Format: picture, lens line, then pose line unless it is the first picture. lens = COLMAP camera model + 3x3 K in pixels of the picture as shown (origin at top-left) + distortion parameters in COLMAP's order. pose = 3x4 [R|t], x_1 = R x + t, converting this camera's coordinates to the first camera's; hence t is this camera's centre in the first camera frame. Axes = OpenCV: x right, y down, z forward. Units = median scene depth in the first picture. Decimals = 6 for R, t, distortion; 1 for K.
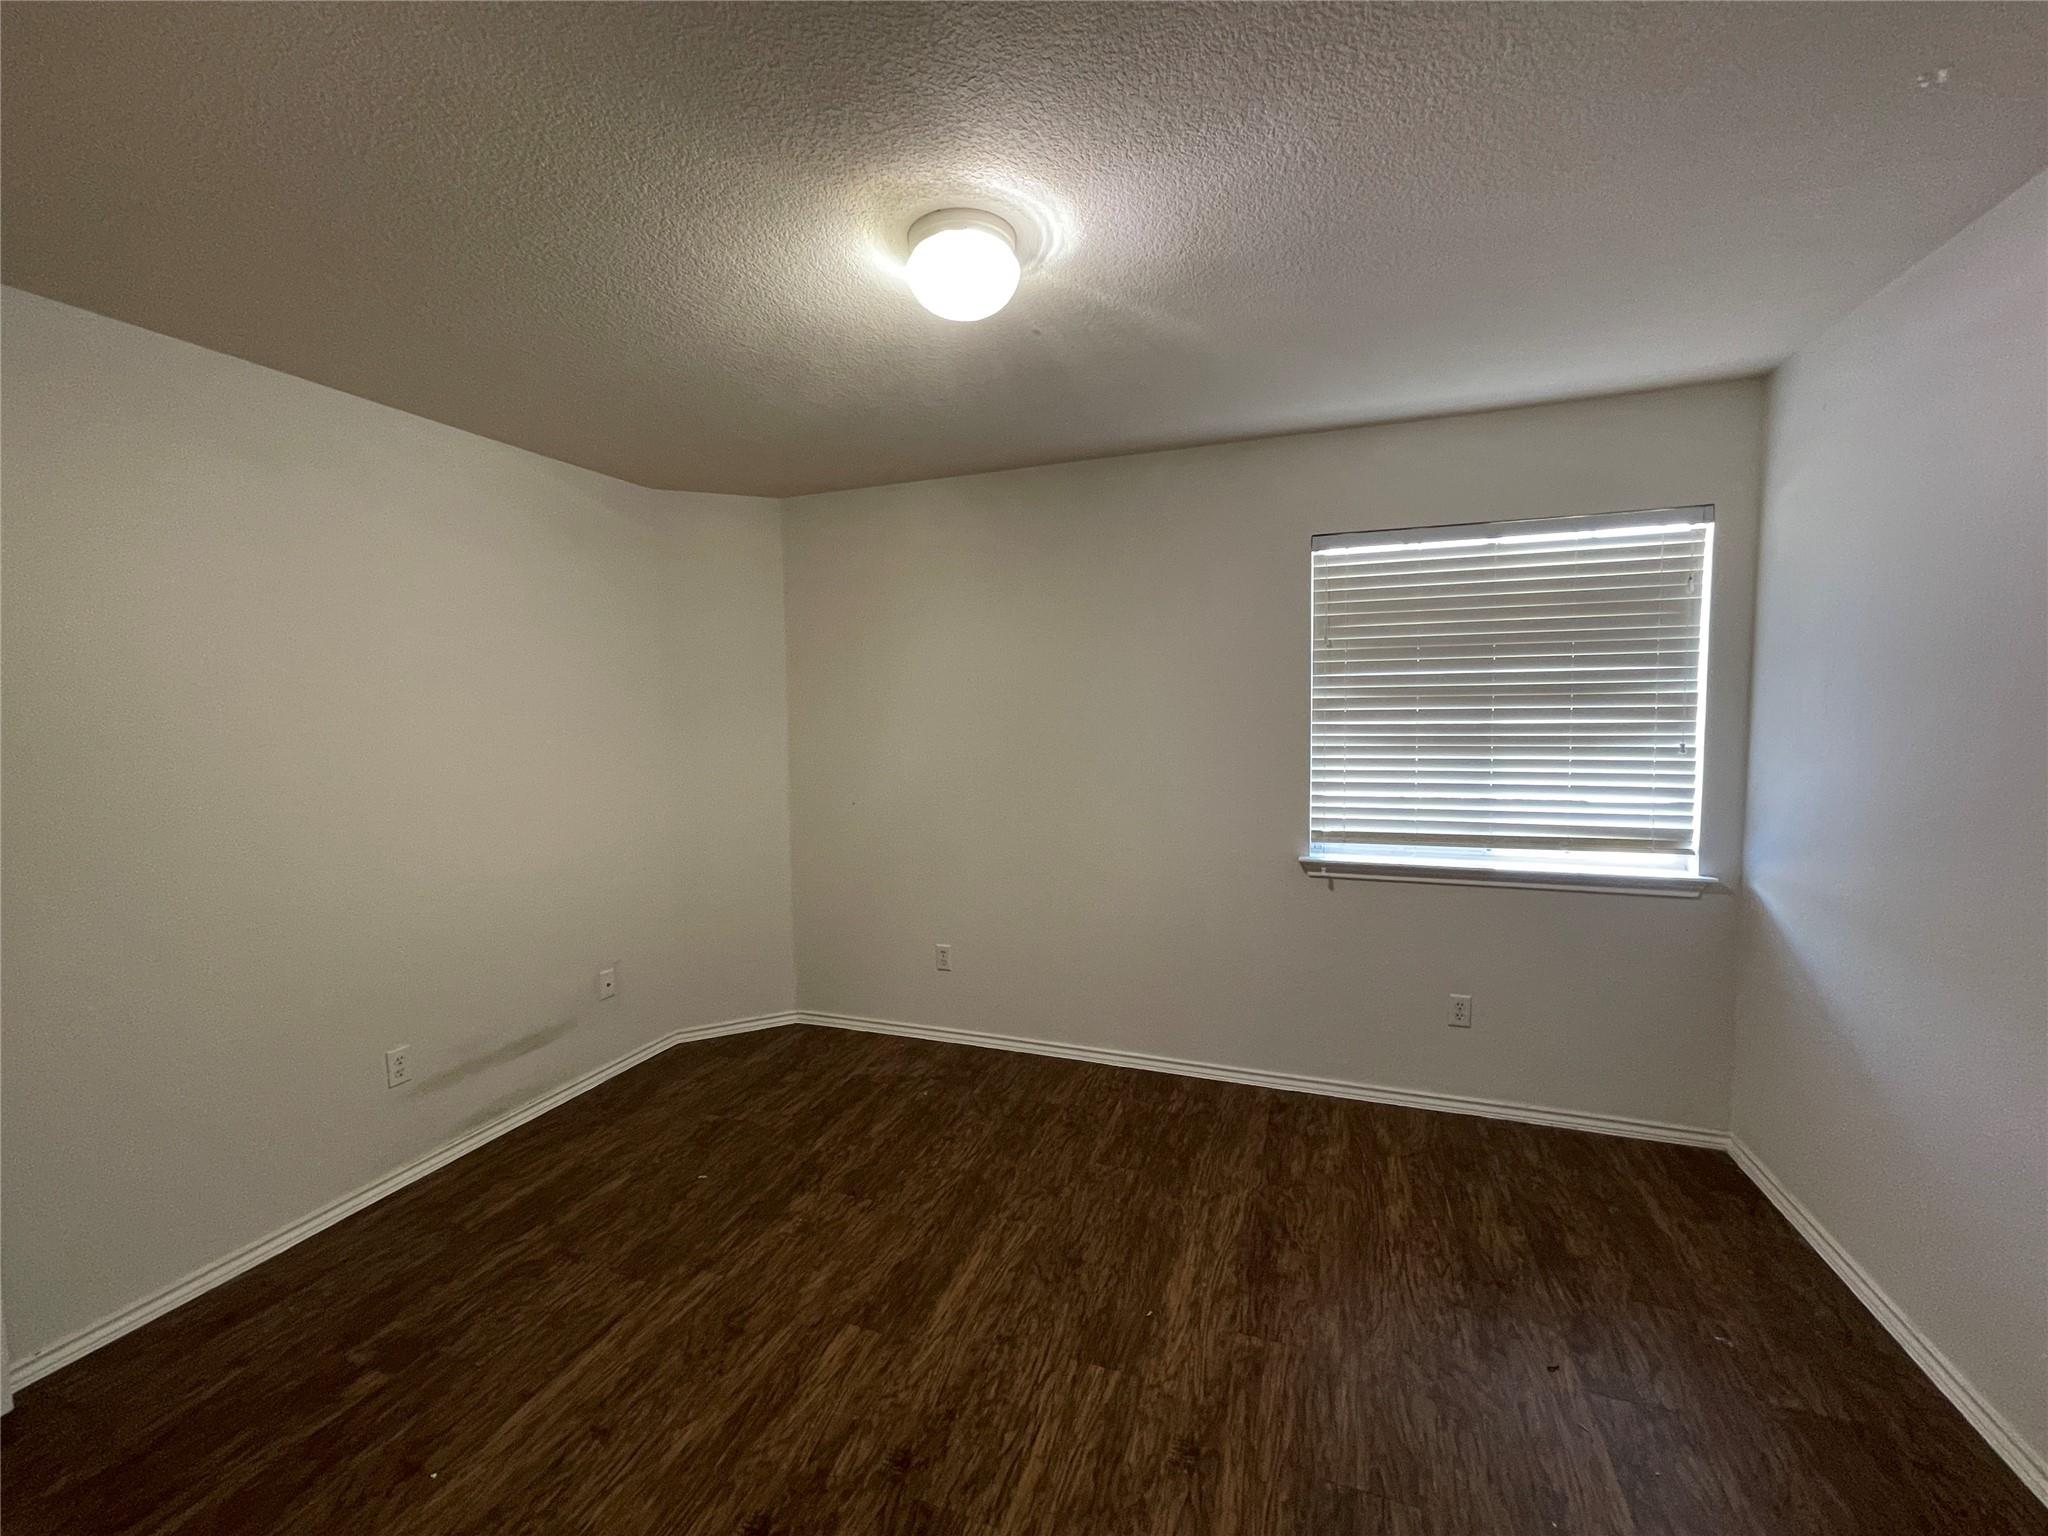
lens RADIAL K [[817.2, 0, 1020.9], [0, 817.2, 772.0], [0, 0, 1]] dist [-0.006758, 0.000261]
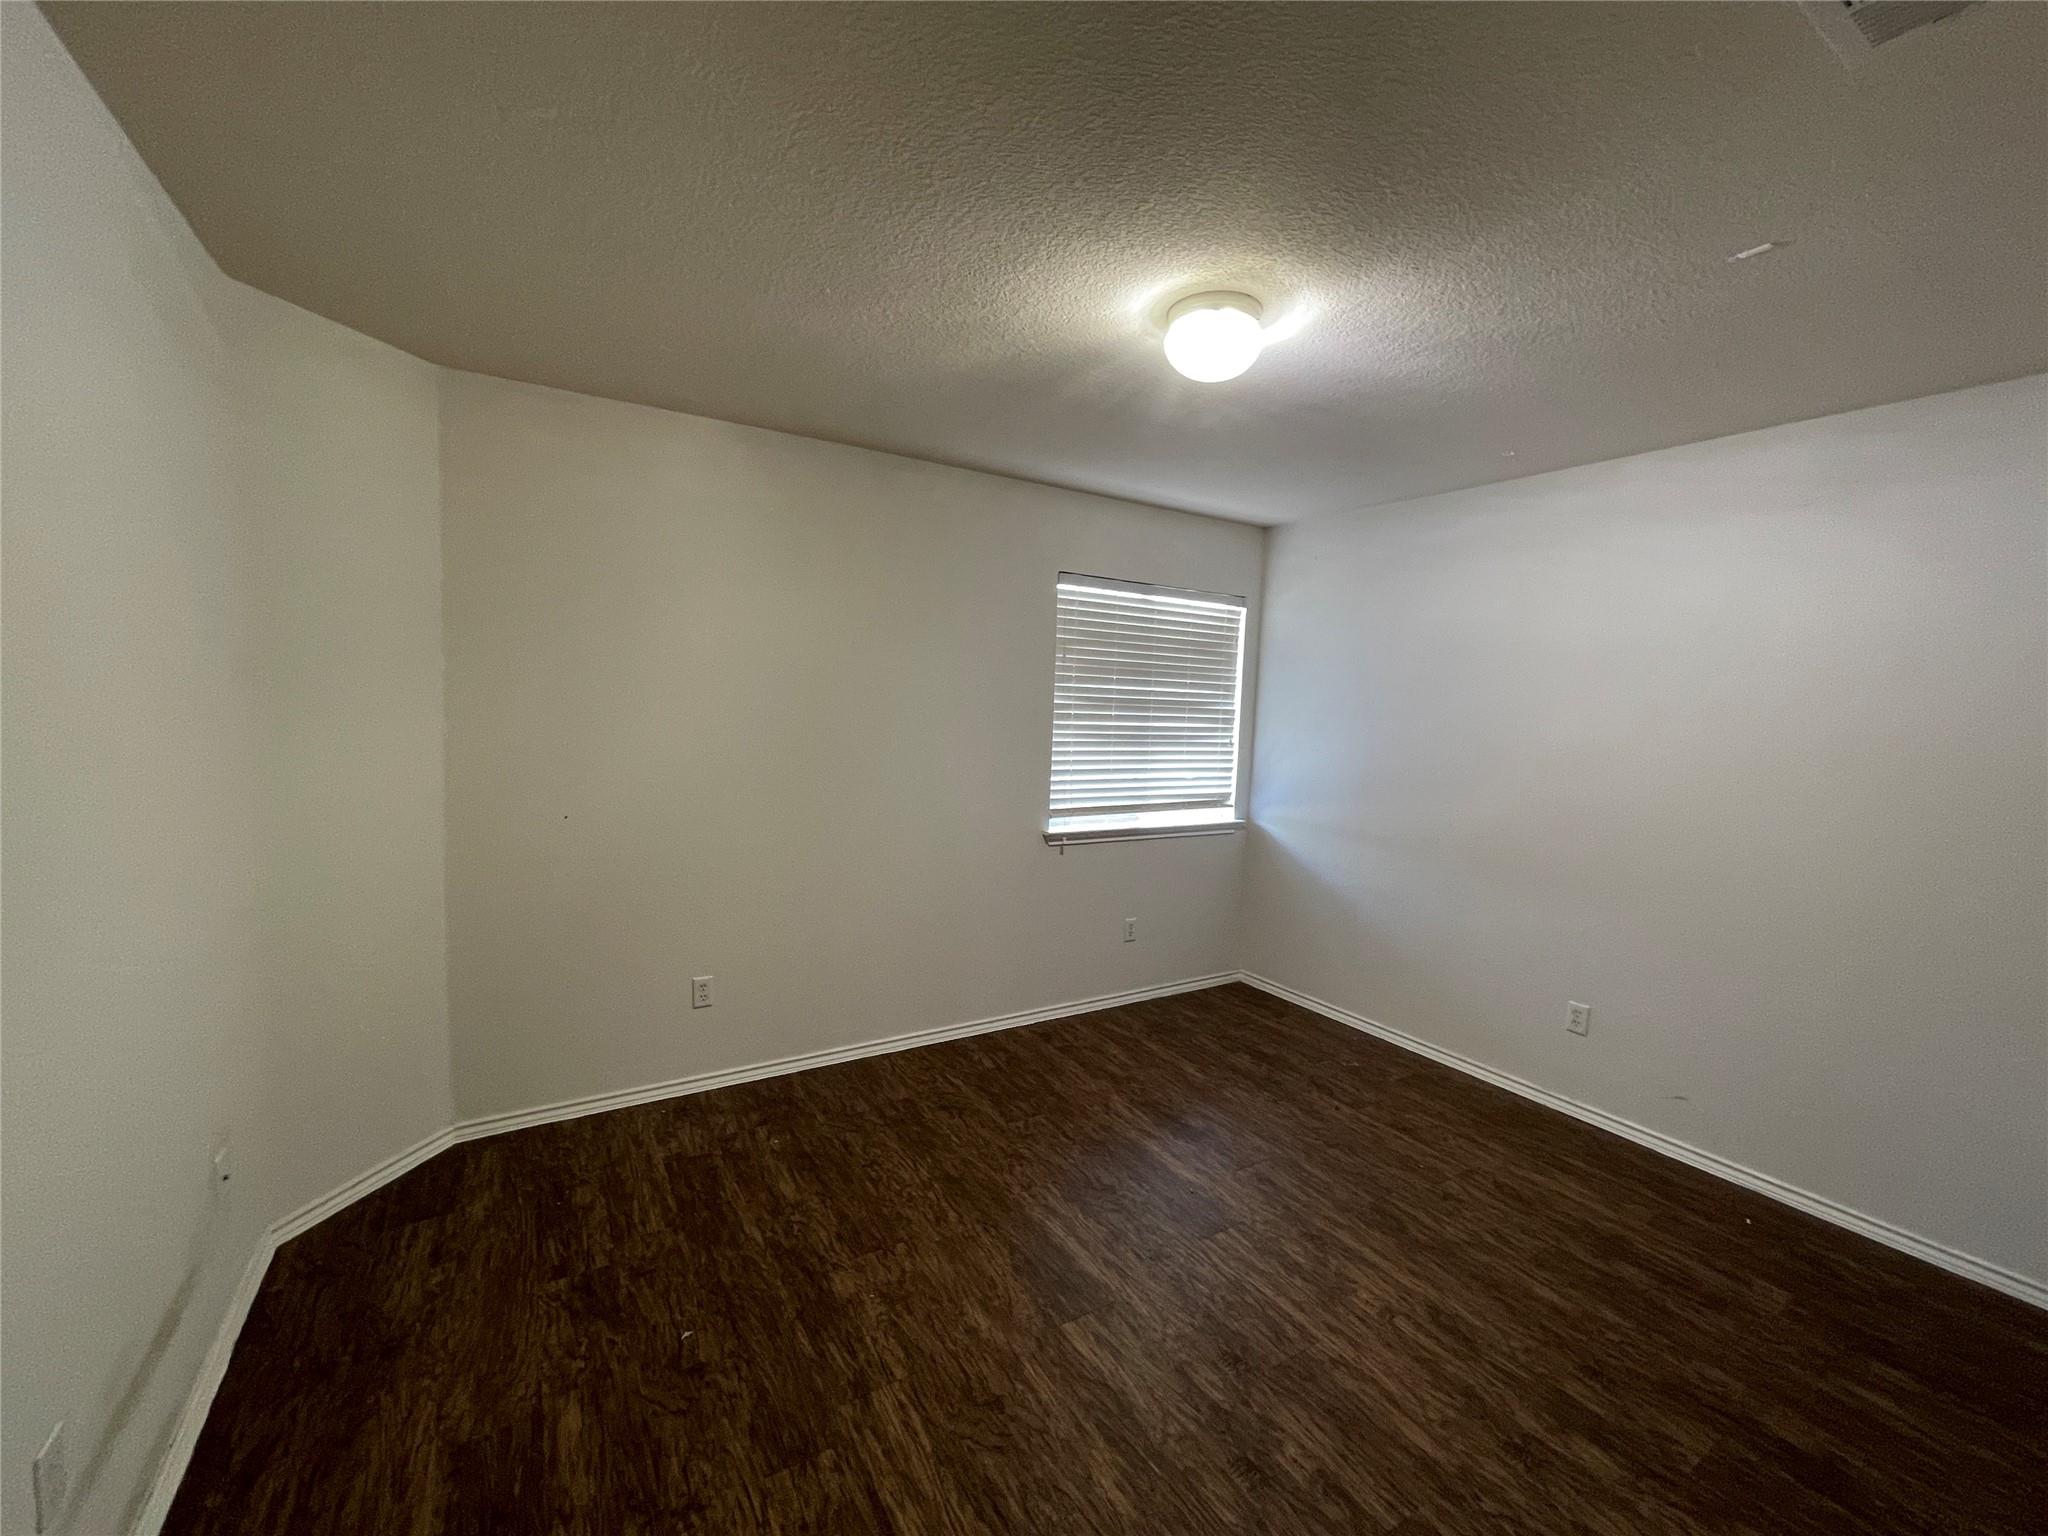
lens RADIAL K [[820.6, 0, 1015.5], [0, 820.6, 767.5], [0, 0, 1]] dist [-0.000563, 0.000061]
pose [[0.624666, -0.027949, 0.780392, -0.722752], [0.014099, 0.999600, 0.024514, -0.025318], [-0.780765, -0.004310, 0.624810, 0.294400]]
